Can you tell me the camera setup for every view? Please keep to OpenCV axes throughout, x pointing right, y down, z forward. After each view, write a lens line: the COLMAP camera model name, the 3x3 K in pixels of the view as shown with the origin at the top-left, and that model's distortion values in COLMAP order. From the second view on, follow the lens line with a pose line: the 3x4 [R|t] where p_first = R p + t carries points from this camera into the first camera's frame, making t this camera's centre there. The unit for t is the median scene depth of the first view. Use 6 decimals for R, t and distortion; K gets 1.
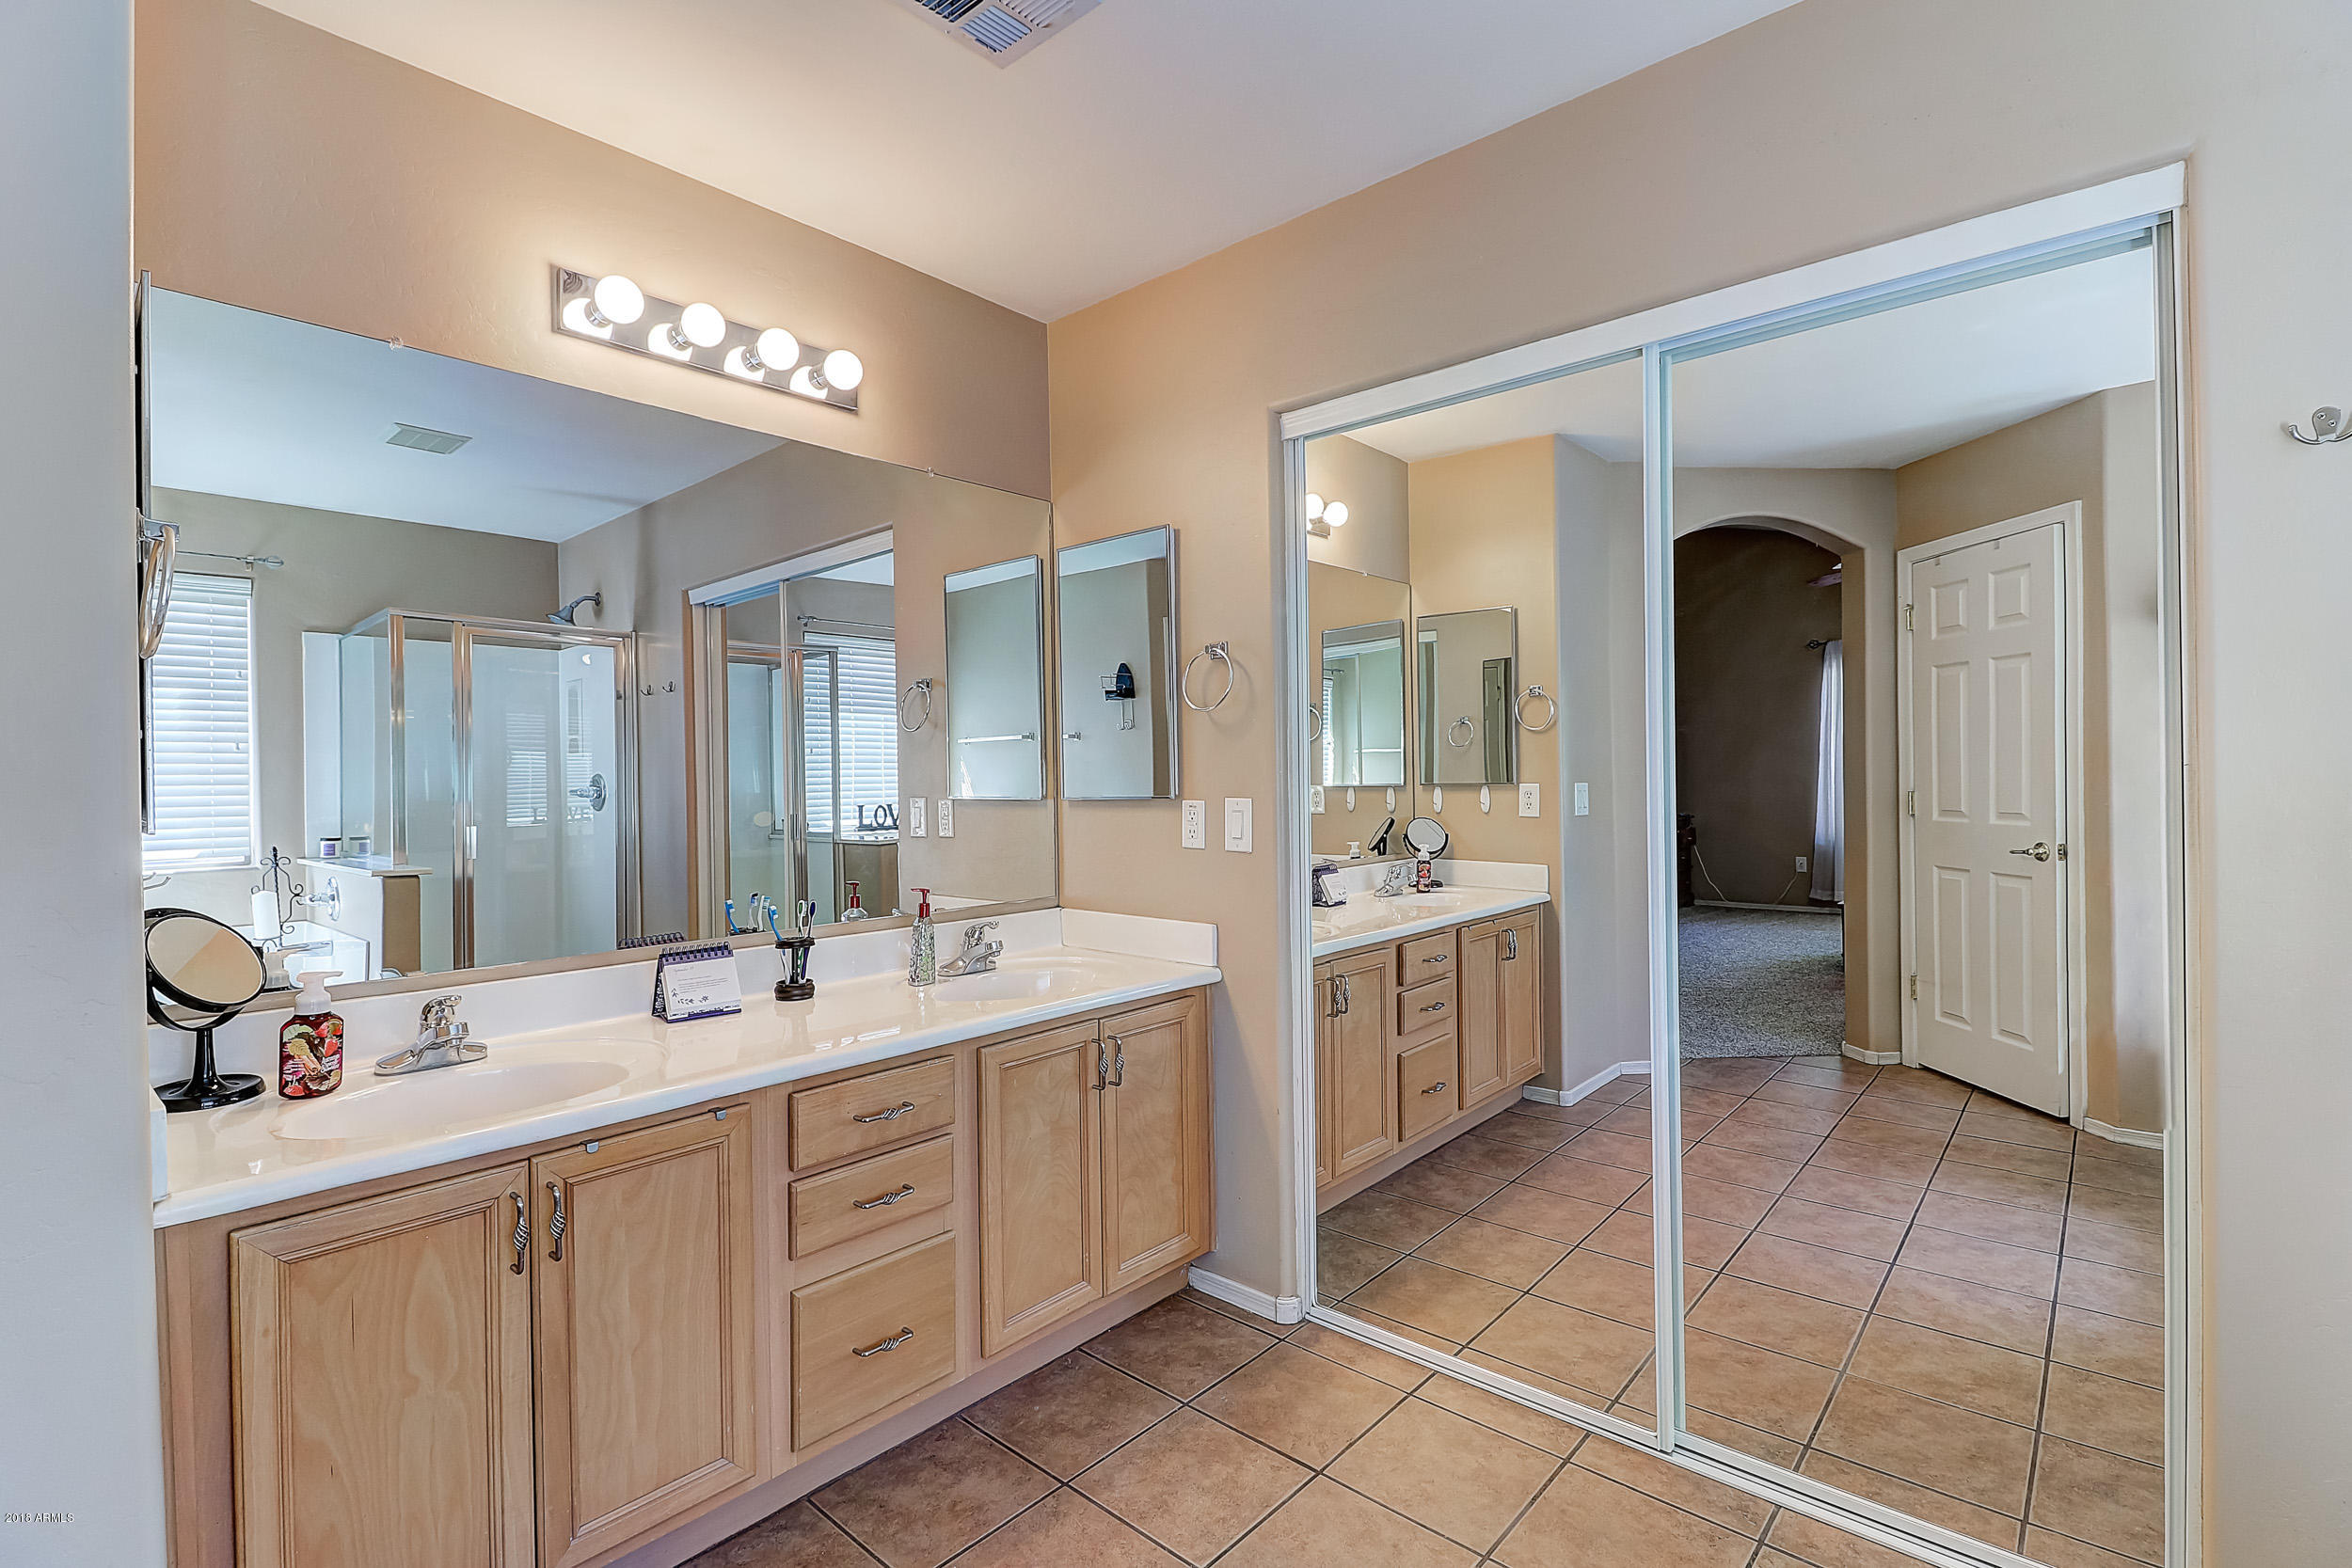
lens RADIAL K [[1092.3, 0, 1176.7], [0, 1092.3, 775.8], [0, 0, 1]] dist [0.009426, -0.003838]
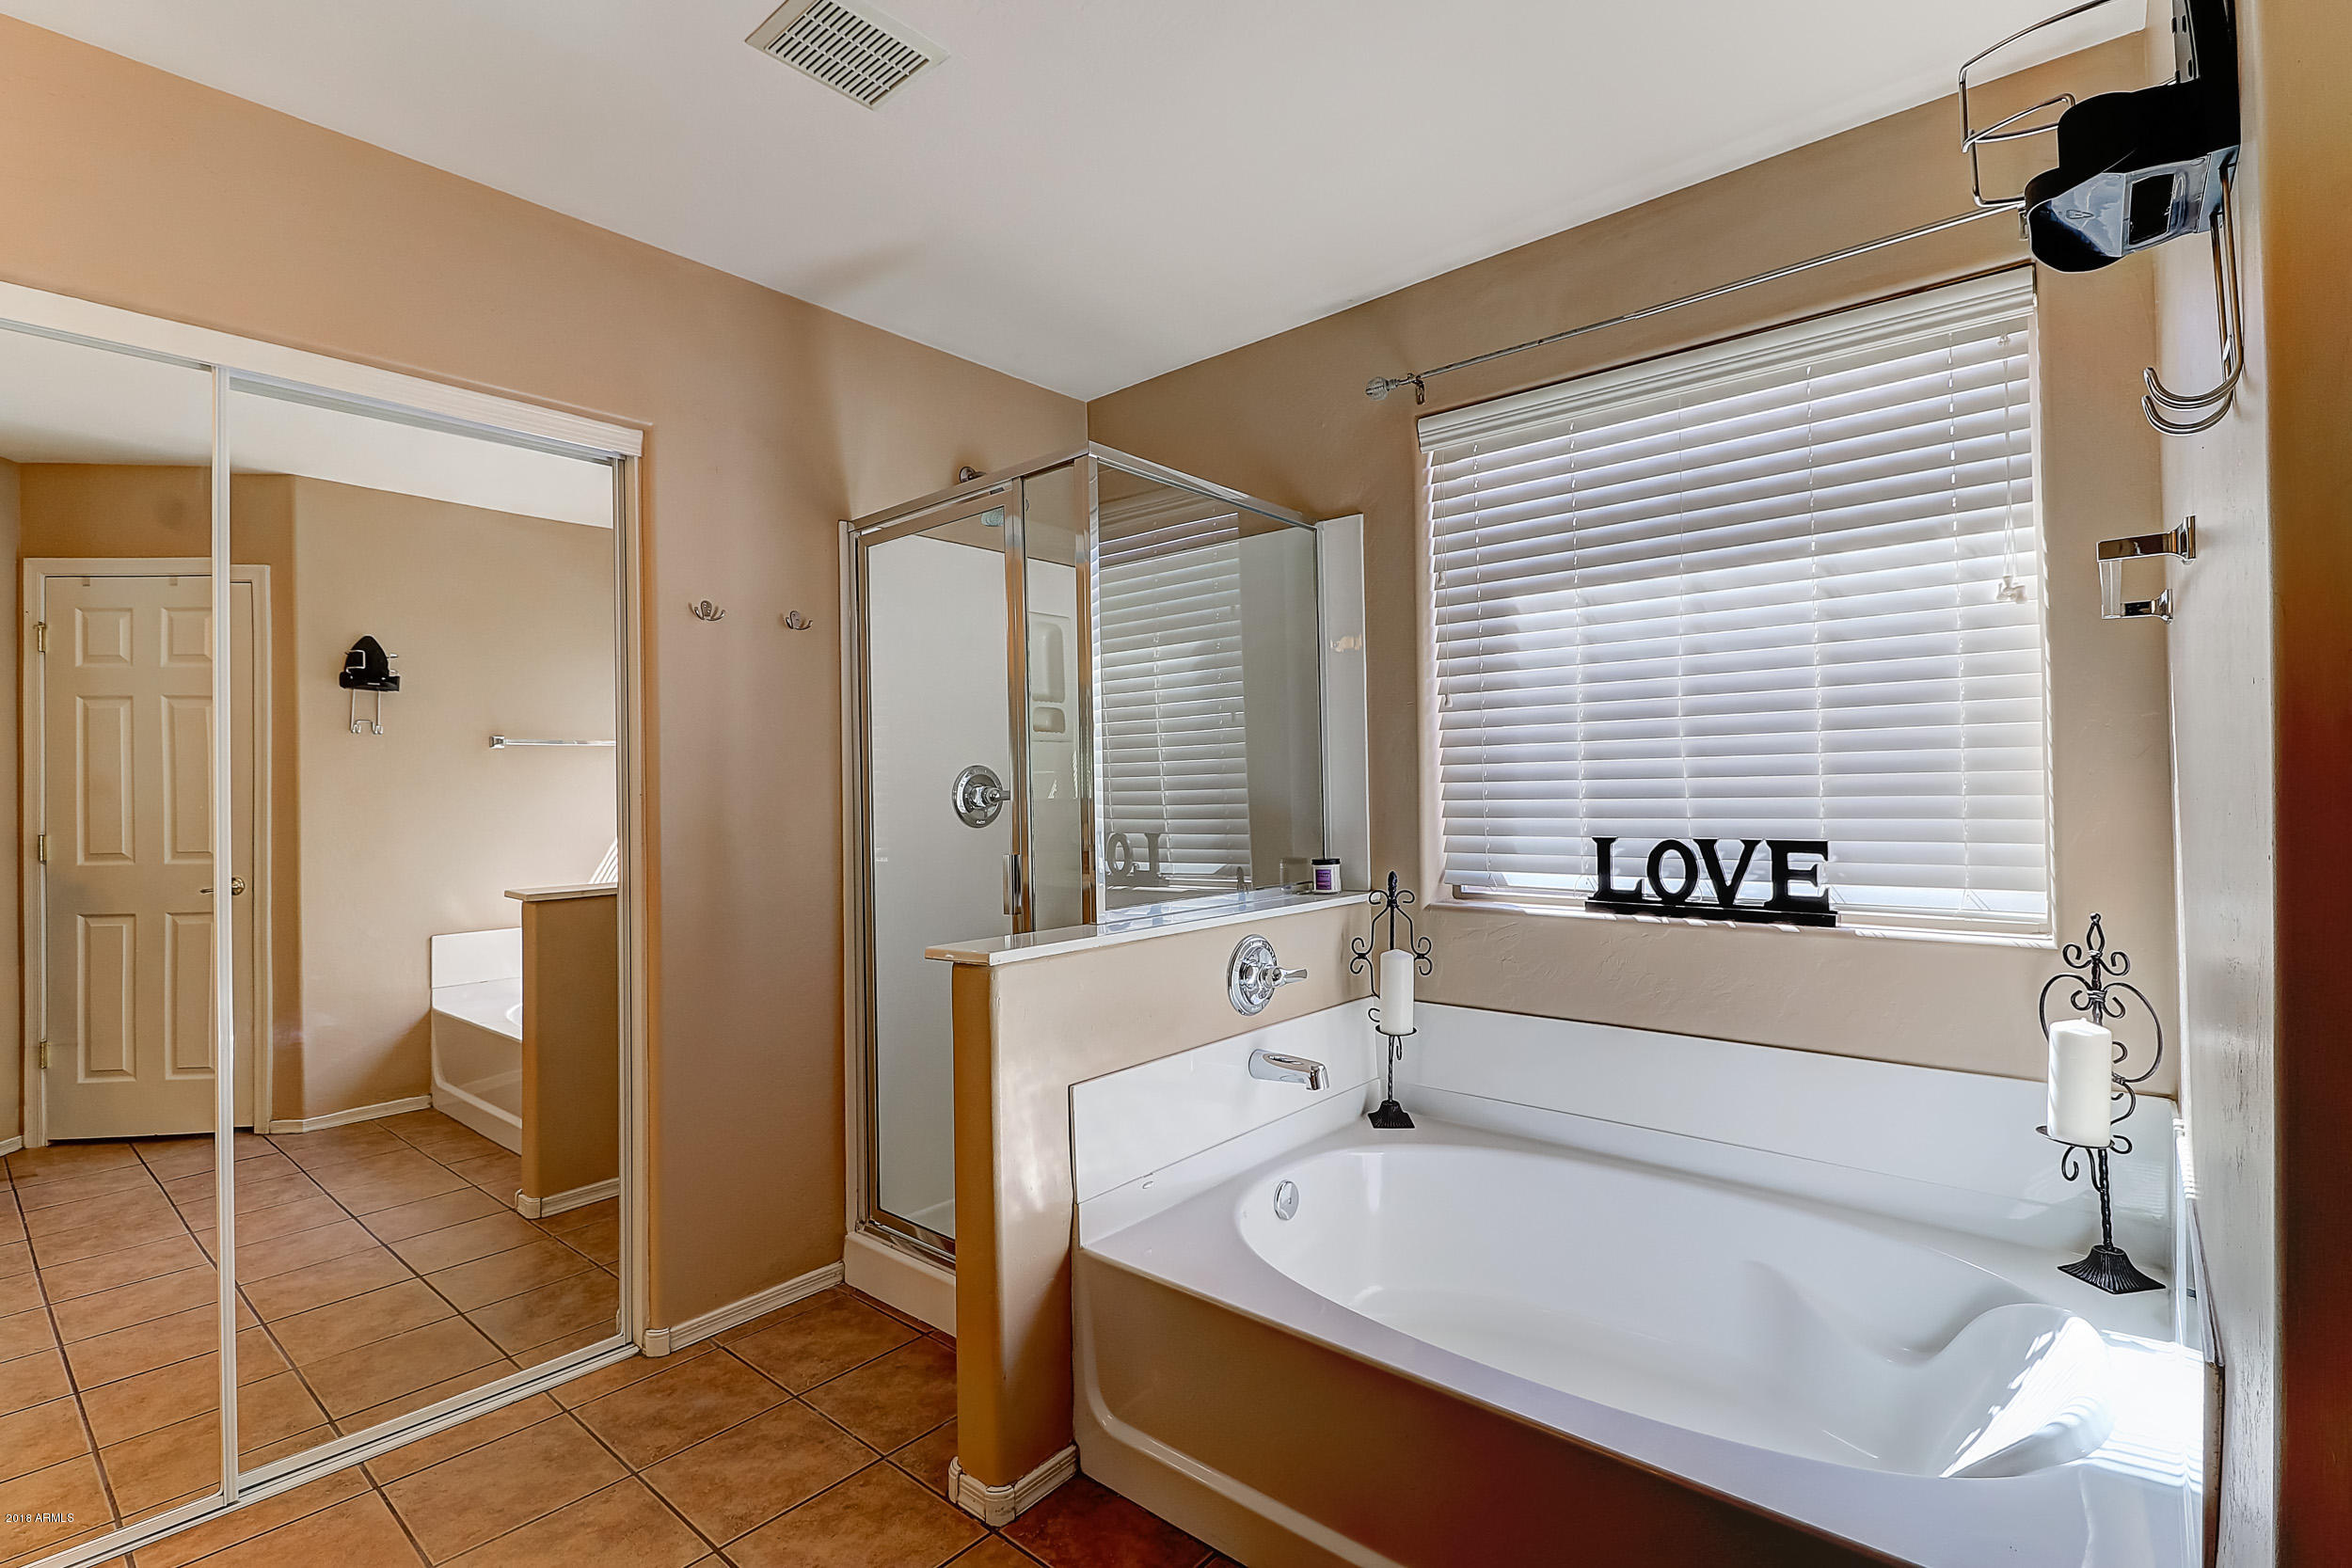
lens RADIAL K [[1092.3, 0, 1177.9], [0, 1092.3, 784.8], [0, 0, 1]] dist [0.009426, -0.003838]
pose [[-0.004181, 0.018865, 0.999813, -0.468291], [0.020322, 0.999617, -0.018776, 0.013756], [-0.999785, 0.020240, -0.004563, 0.133175]]
